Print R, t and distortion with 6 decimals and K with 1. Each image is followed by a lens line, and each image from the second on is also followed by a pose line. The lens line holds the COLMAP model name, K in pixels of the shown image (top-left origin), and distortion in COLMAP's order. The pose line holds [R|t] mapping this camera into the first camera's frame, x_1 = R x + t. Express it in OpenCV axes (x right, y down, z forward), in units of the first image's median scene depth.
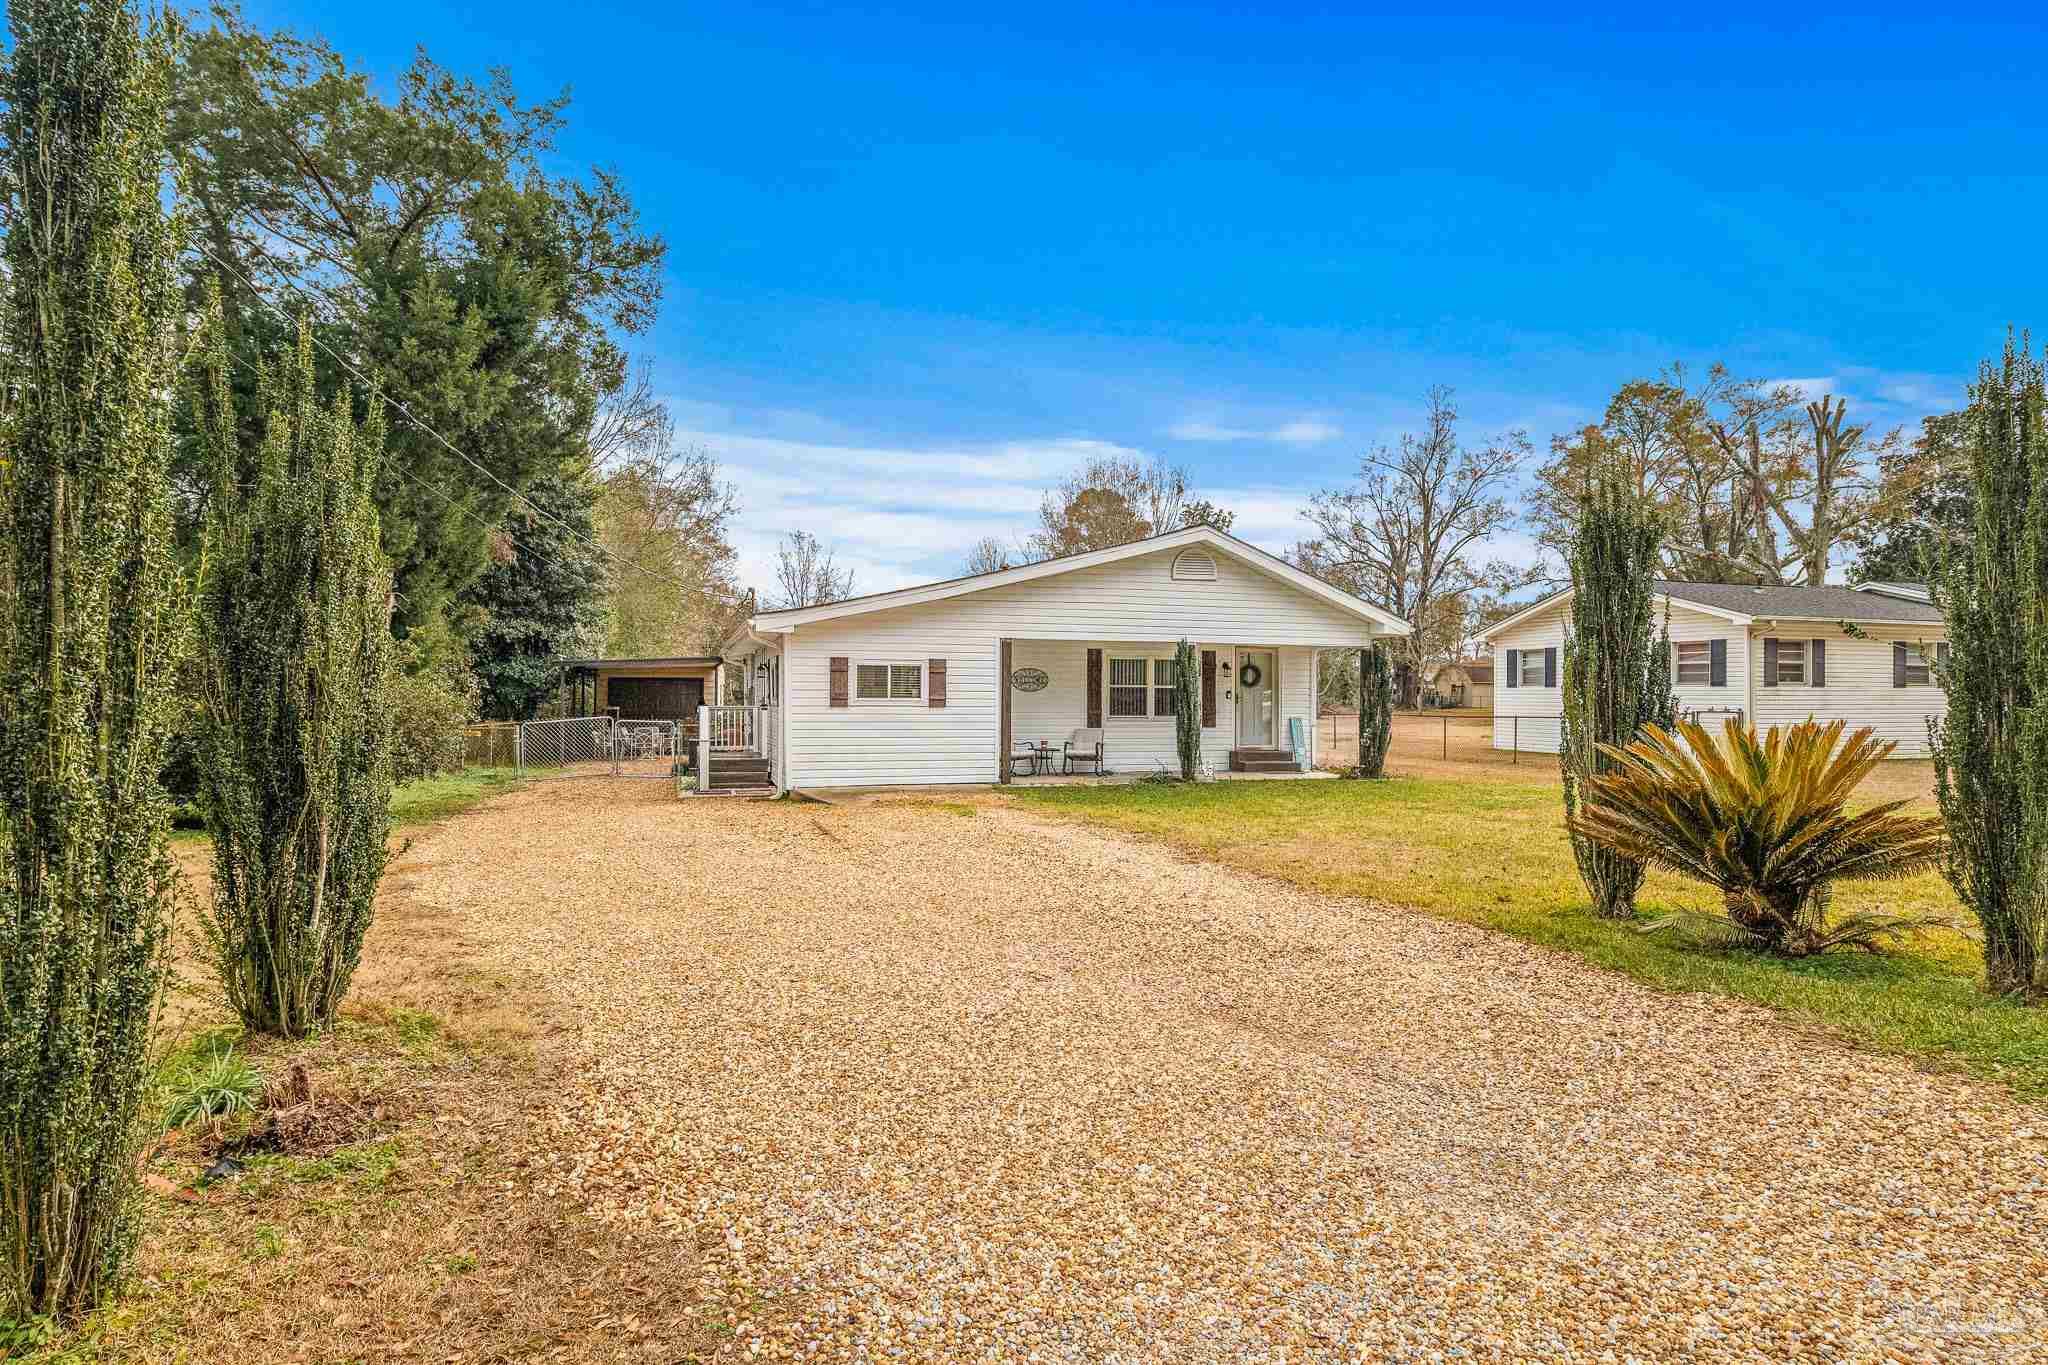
lens RADIAL K [[1105.9, 0, 1024.0], [0, 1105.9, 682.5], [0, 0, 1]] dist [-0.000006, -0.000023]
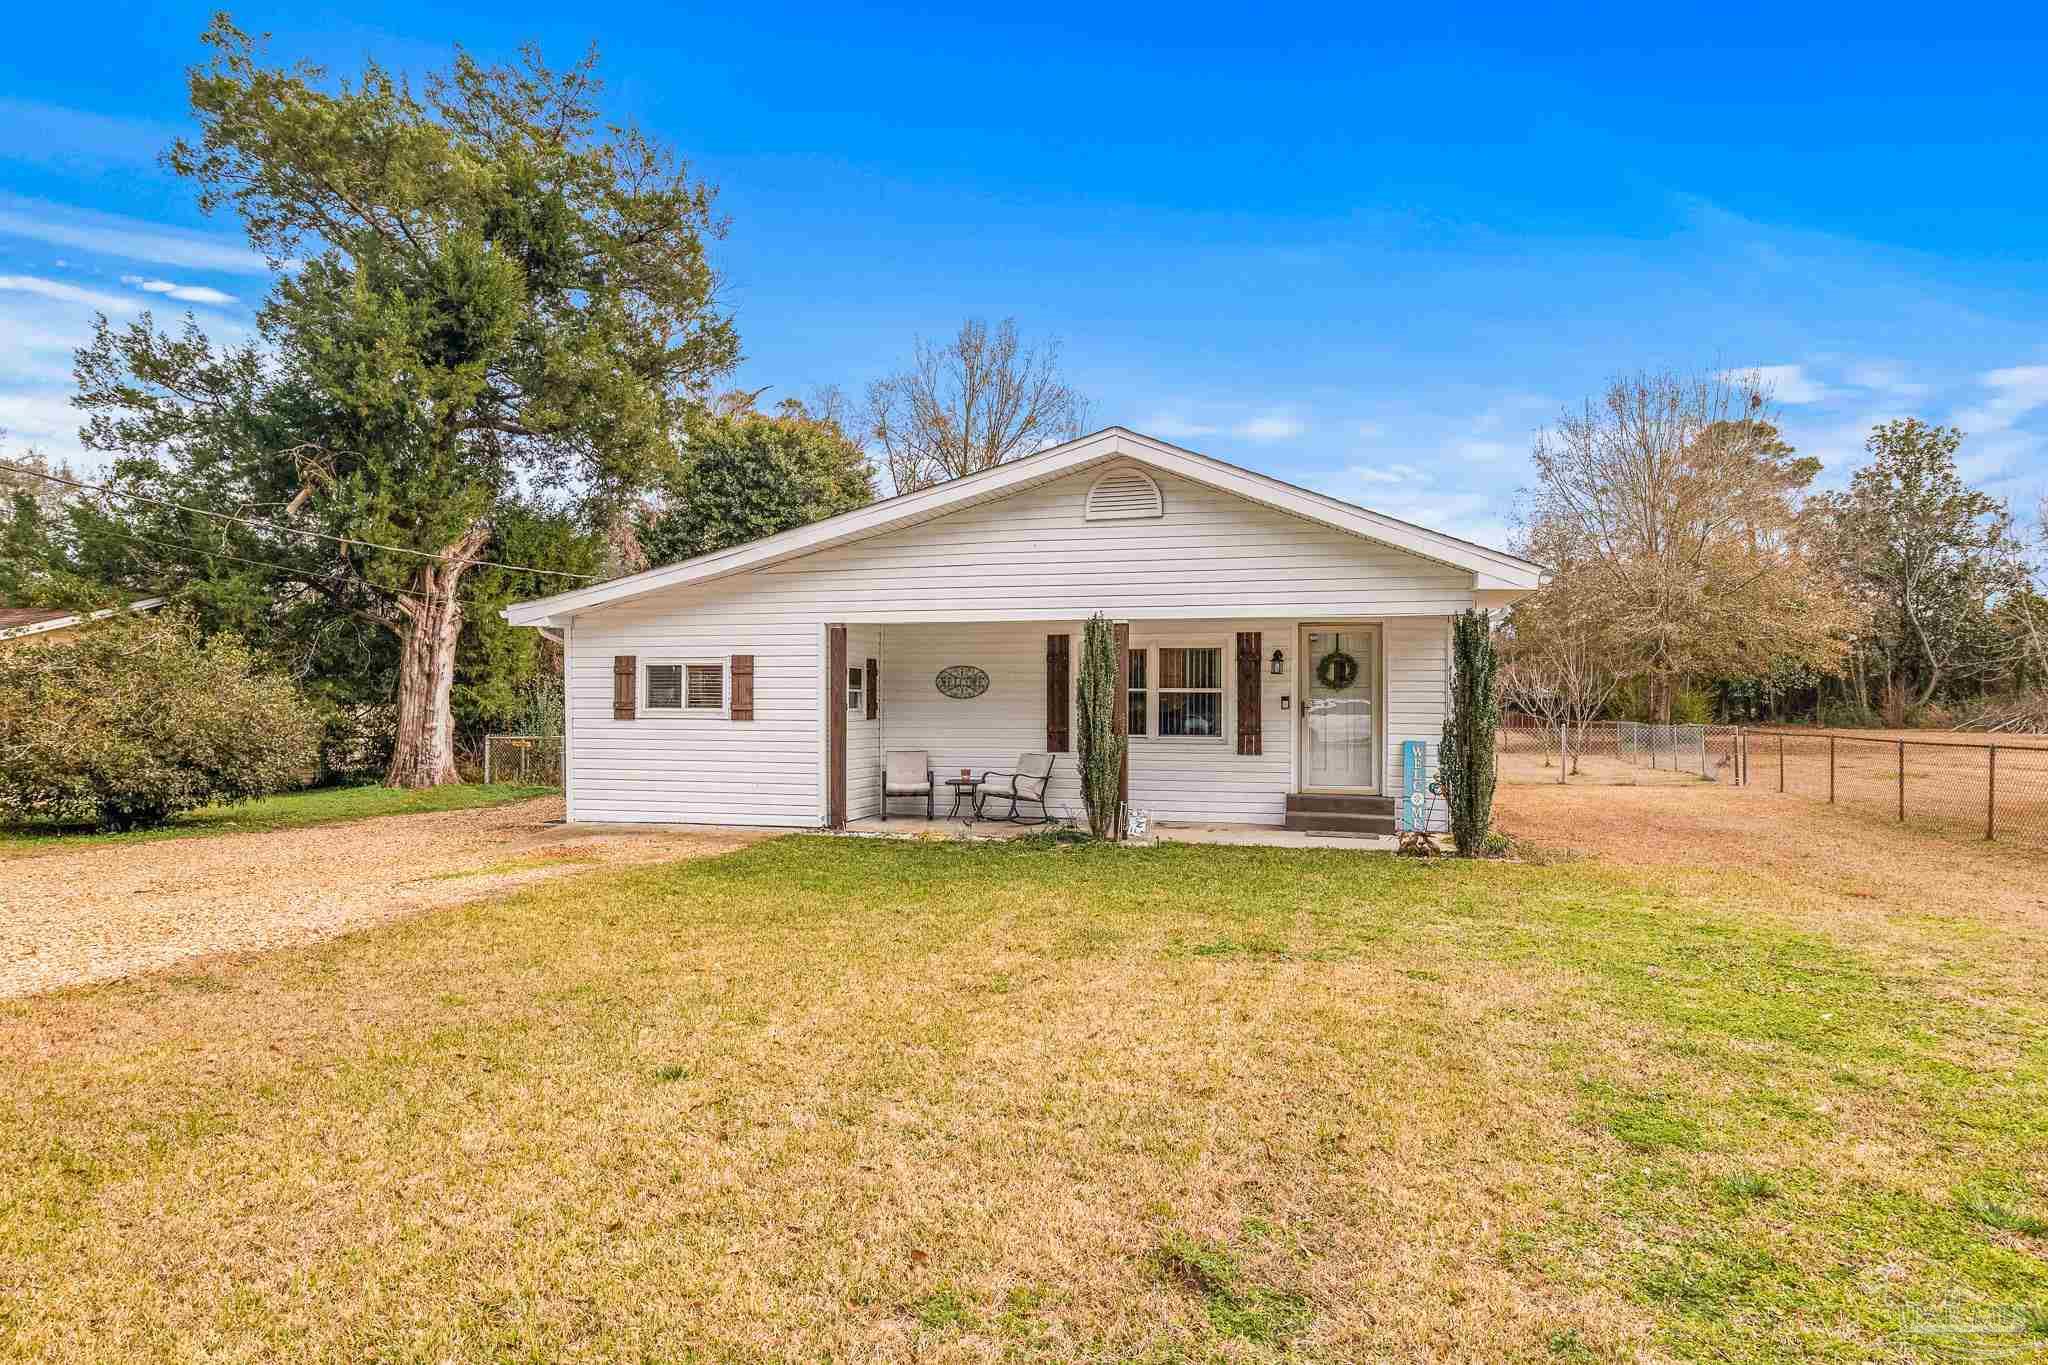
lens RADIAL K [[1187.5, 0, 1024.0], [0, 1187.5, 682.5], [0, 0, 1]] dist [0.003318, 0.000335]
pose [[0.842031, -0.010281, -0.539331, 0.419764], [0.007776, 0.999946, -0.006922, 0.003369], [0.539373, 0.001634, 0.842065, 0.363662]]
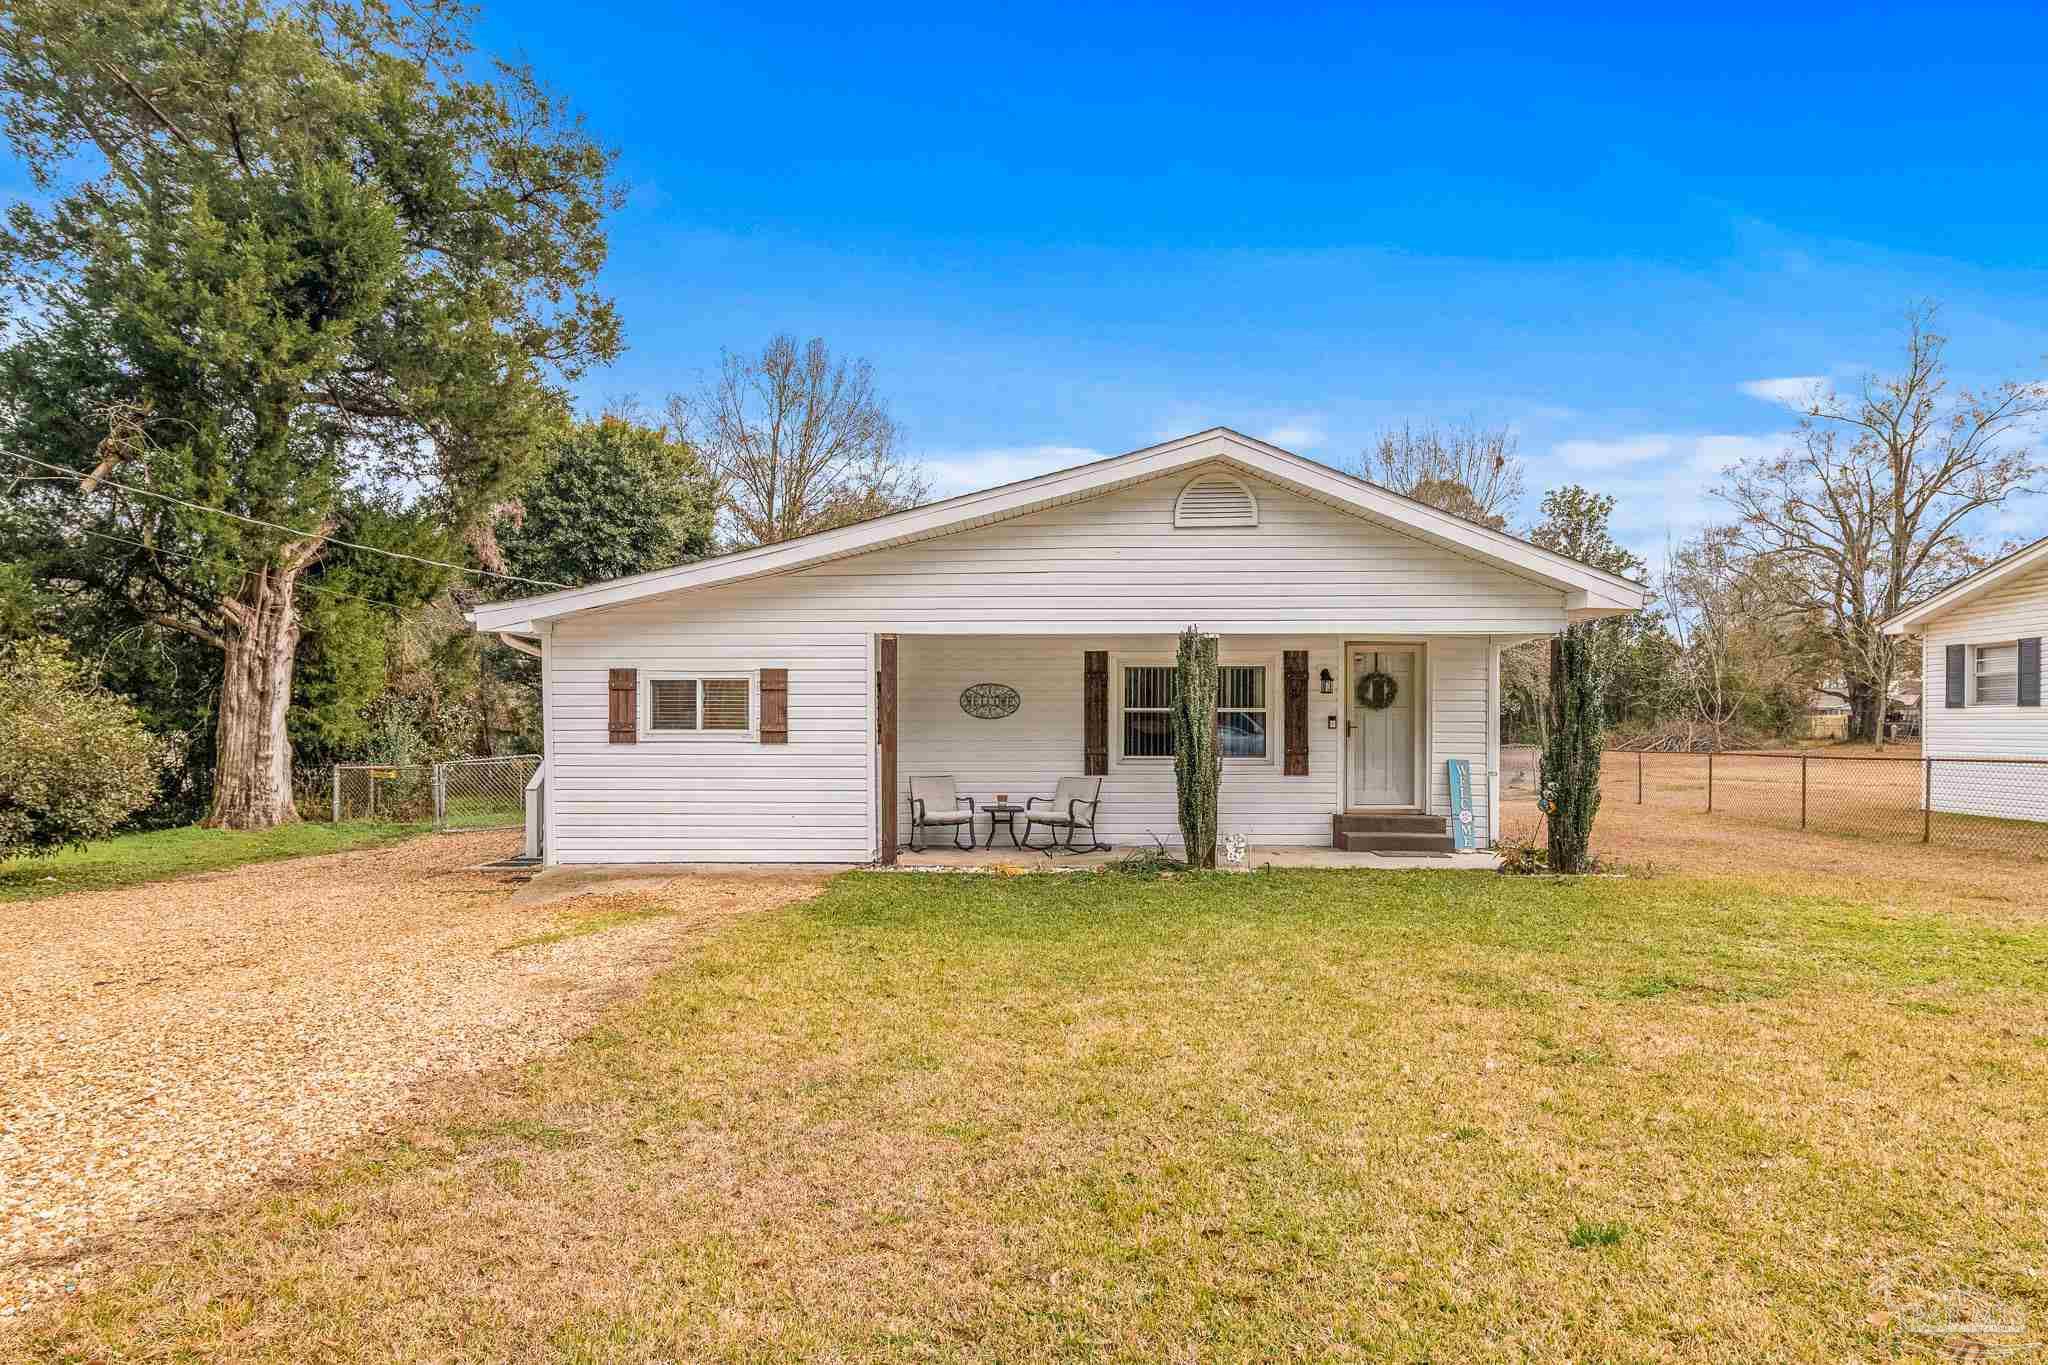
lens RADIAL K [[1134.6, 0, 1020.5], [0, 1134.6, 730.4], [0, 0, 1]] dist [0.001661, 0.000193]
pose [[0.944873, -0.003674, -0.327417, 0.227465], [0.008172, 0.999890, 0.012364, 0.006442], [0.327336, -0.014358, 0.944799, 0.352246]]
